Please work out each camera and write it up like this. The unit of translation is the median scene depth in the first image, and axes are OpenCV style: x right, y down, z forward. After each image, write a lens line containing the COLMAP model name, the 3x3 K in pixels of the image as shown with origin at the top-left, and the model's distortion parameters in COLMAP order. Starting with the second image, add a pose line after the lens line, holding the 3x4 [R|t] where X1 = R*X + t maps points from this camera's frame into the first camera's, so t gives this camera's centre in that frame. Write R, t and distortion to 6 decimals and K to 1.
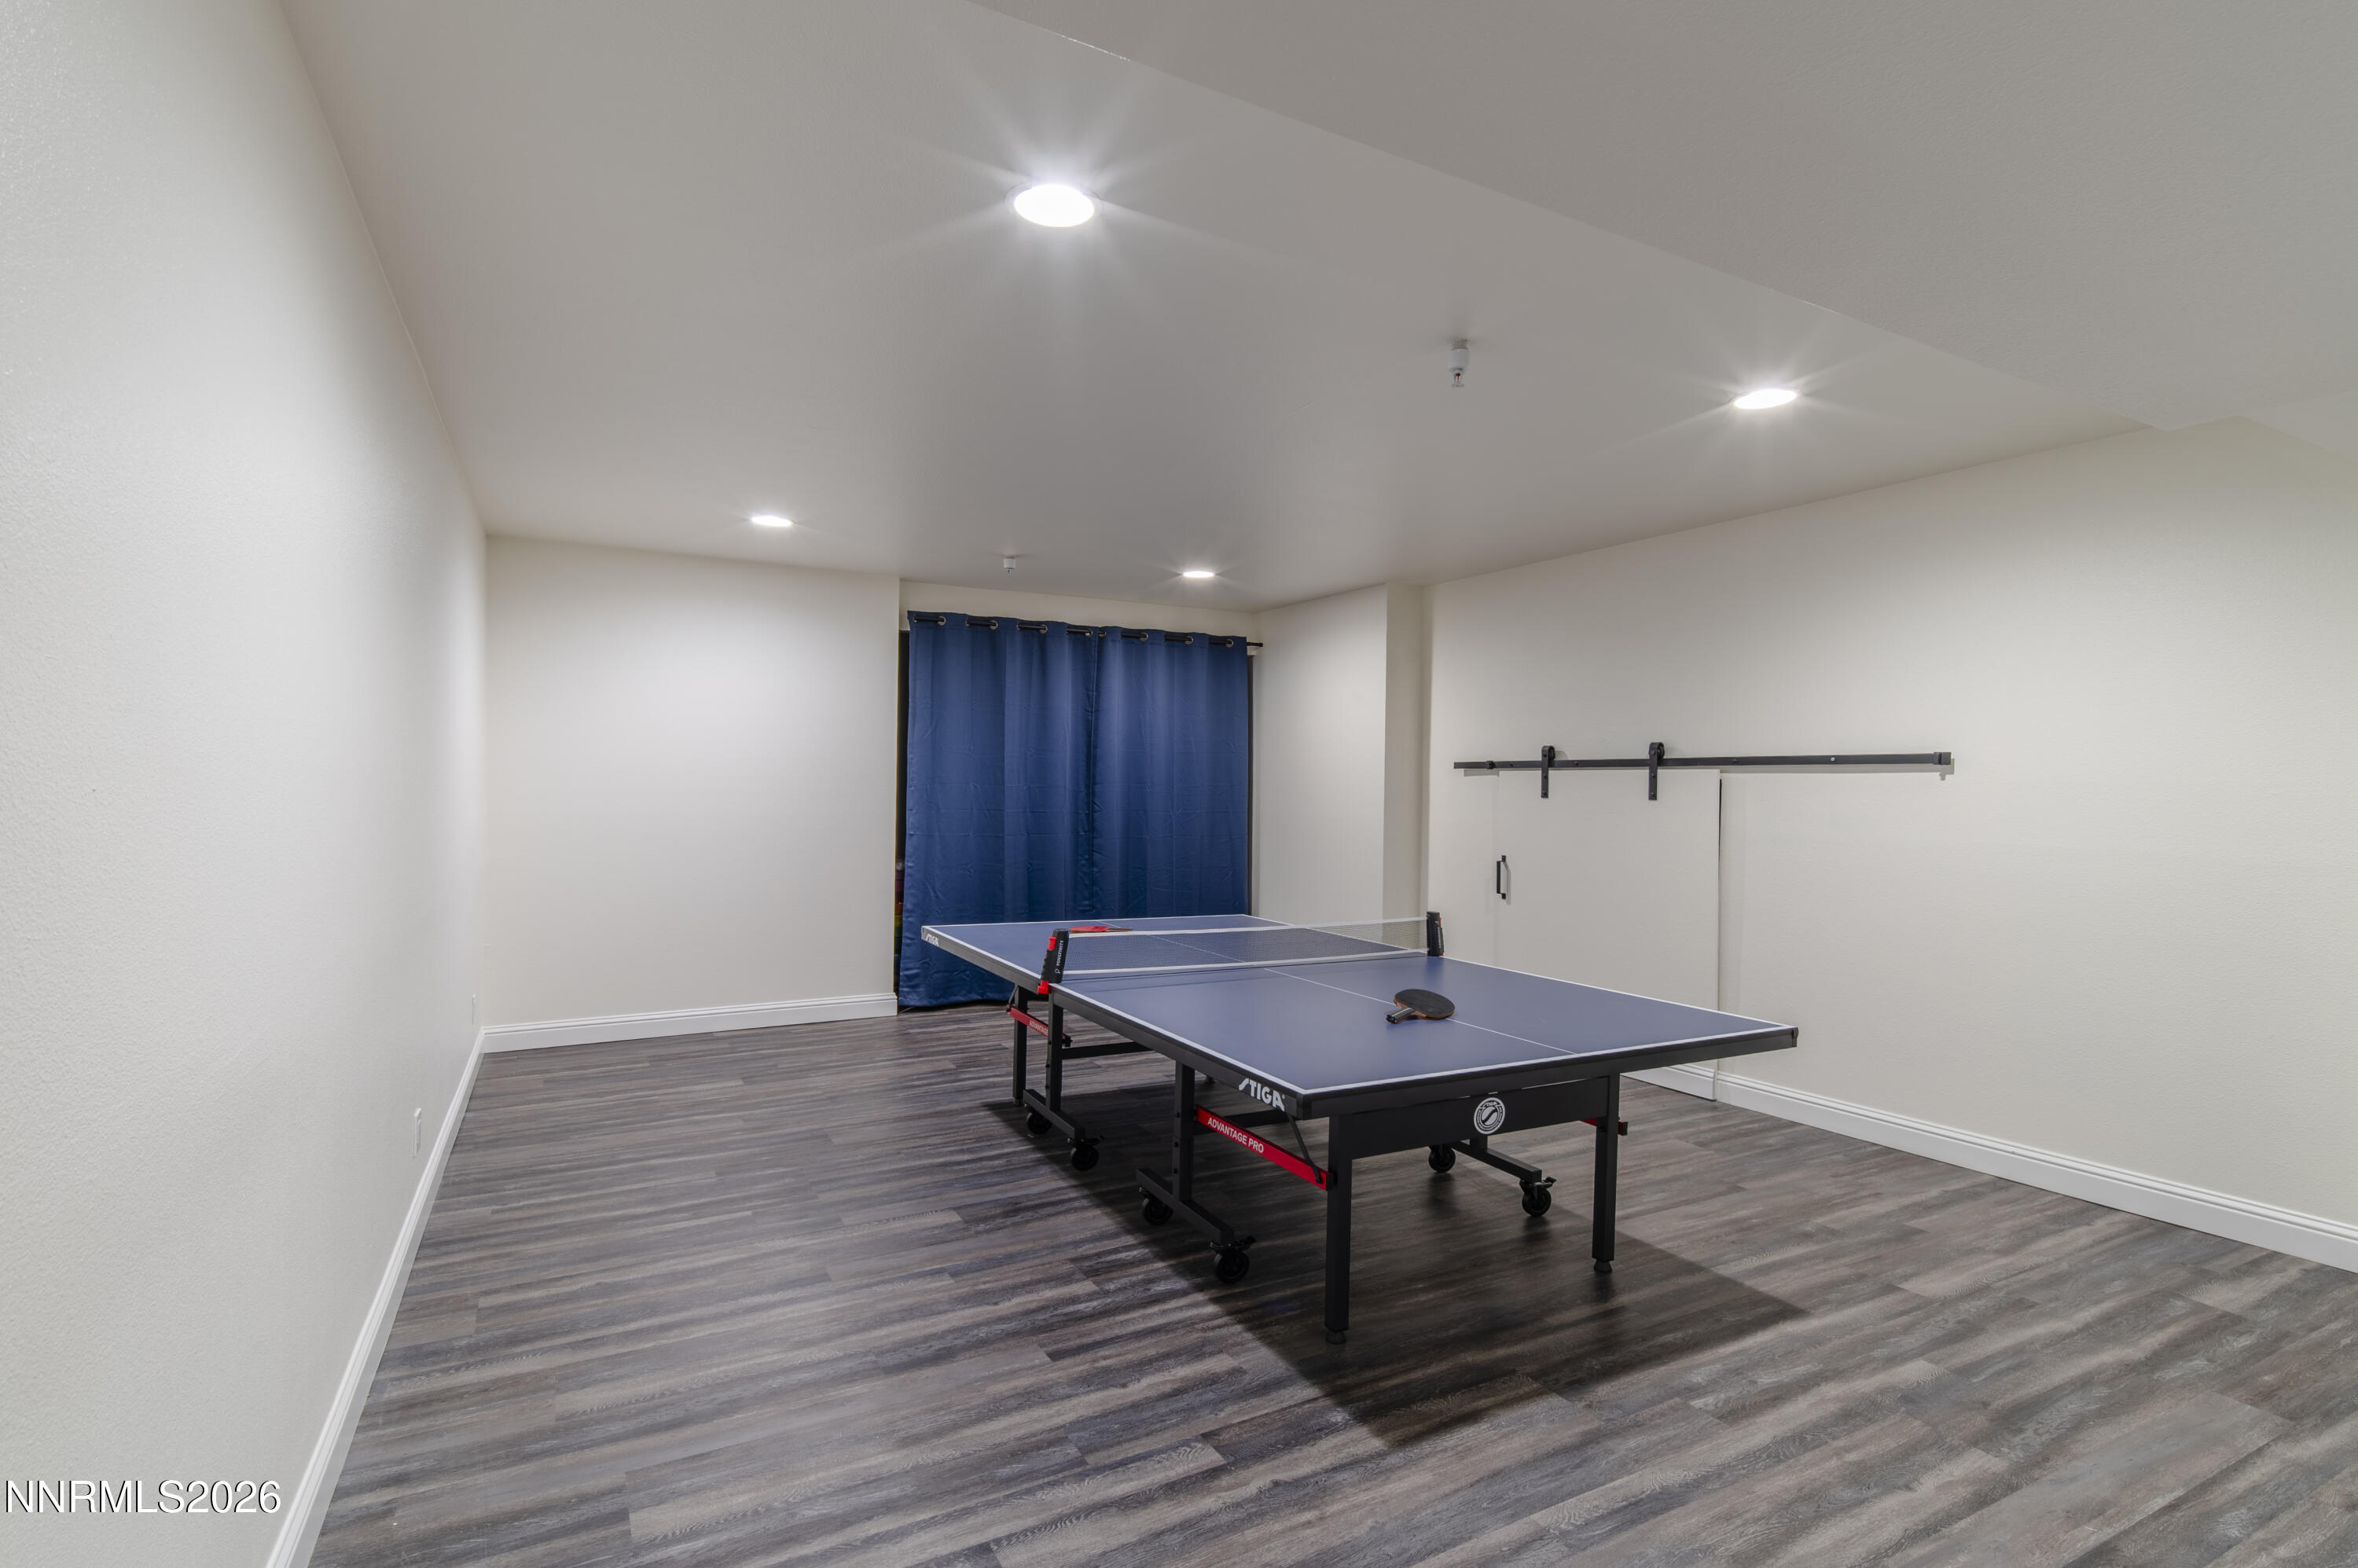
lens RADIAL K [[1027.4, 0, 1172.9], [0, 1027.4, 788.9], [0, 0, 1]] dist [0.002367, -0.000245]
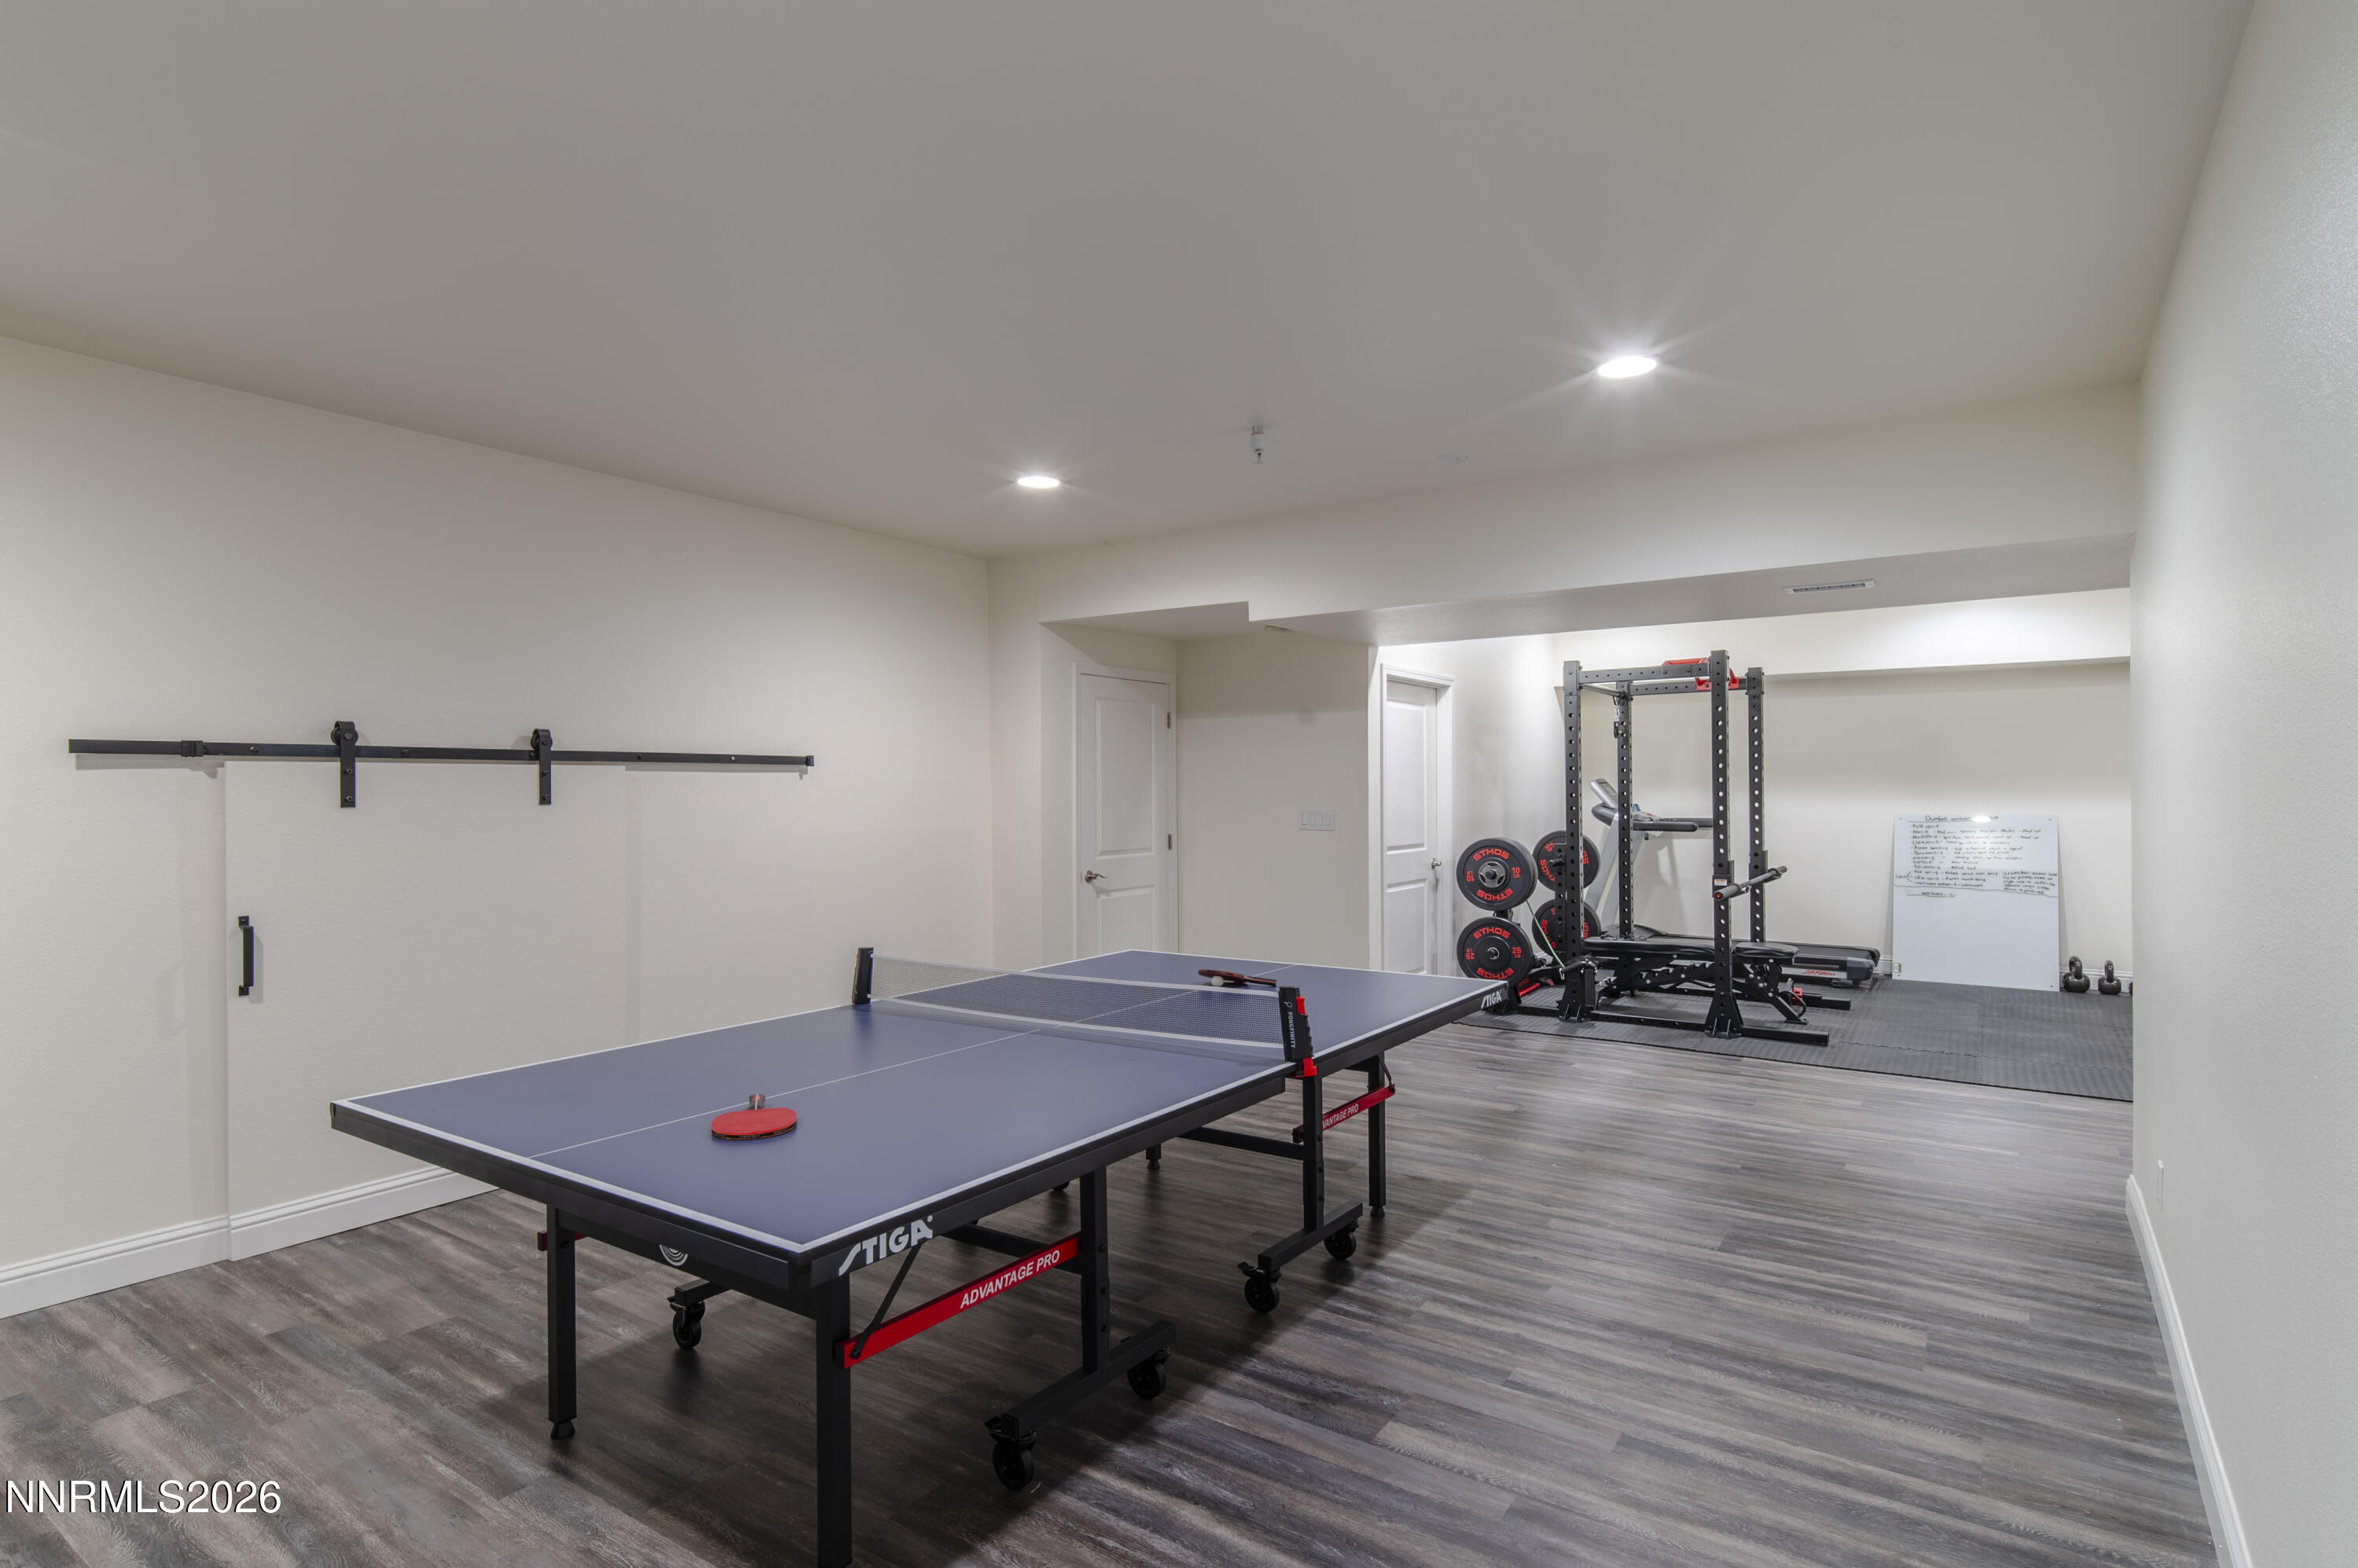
lens RADIAL K [[1350.0, 0, 1179.0], [0, 1350.0, 784.0], [0, 0, 1]] dist [0.001837, -0.000604]
pose [[-0.470870, -0.004181, 0.882193, -1.071151], [0.005244, 0.999958, 0.007538, -0.015900], [-0.882187, 0.008176, -0.470828, 1.775691]]
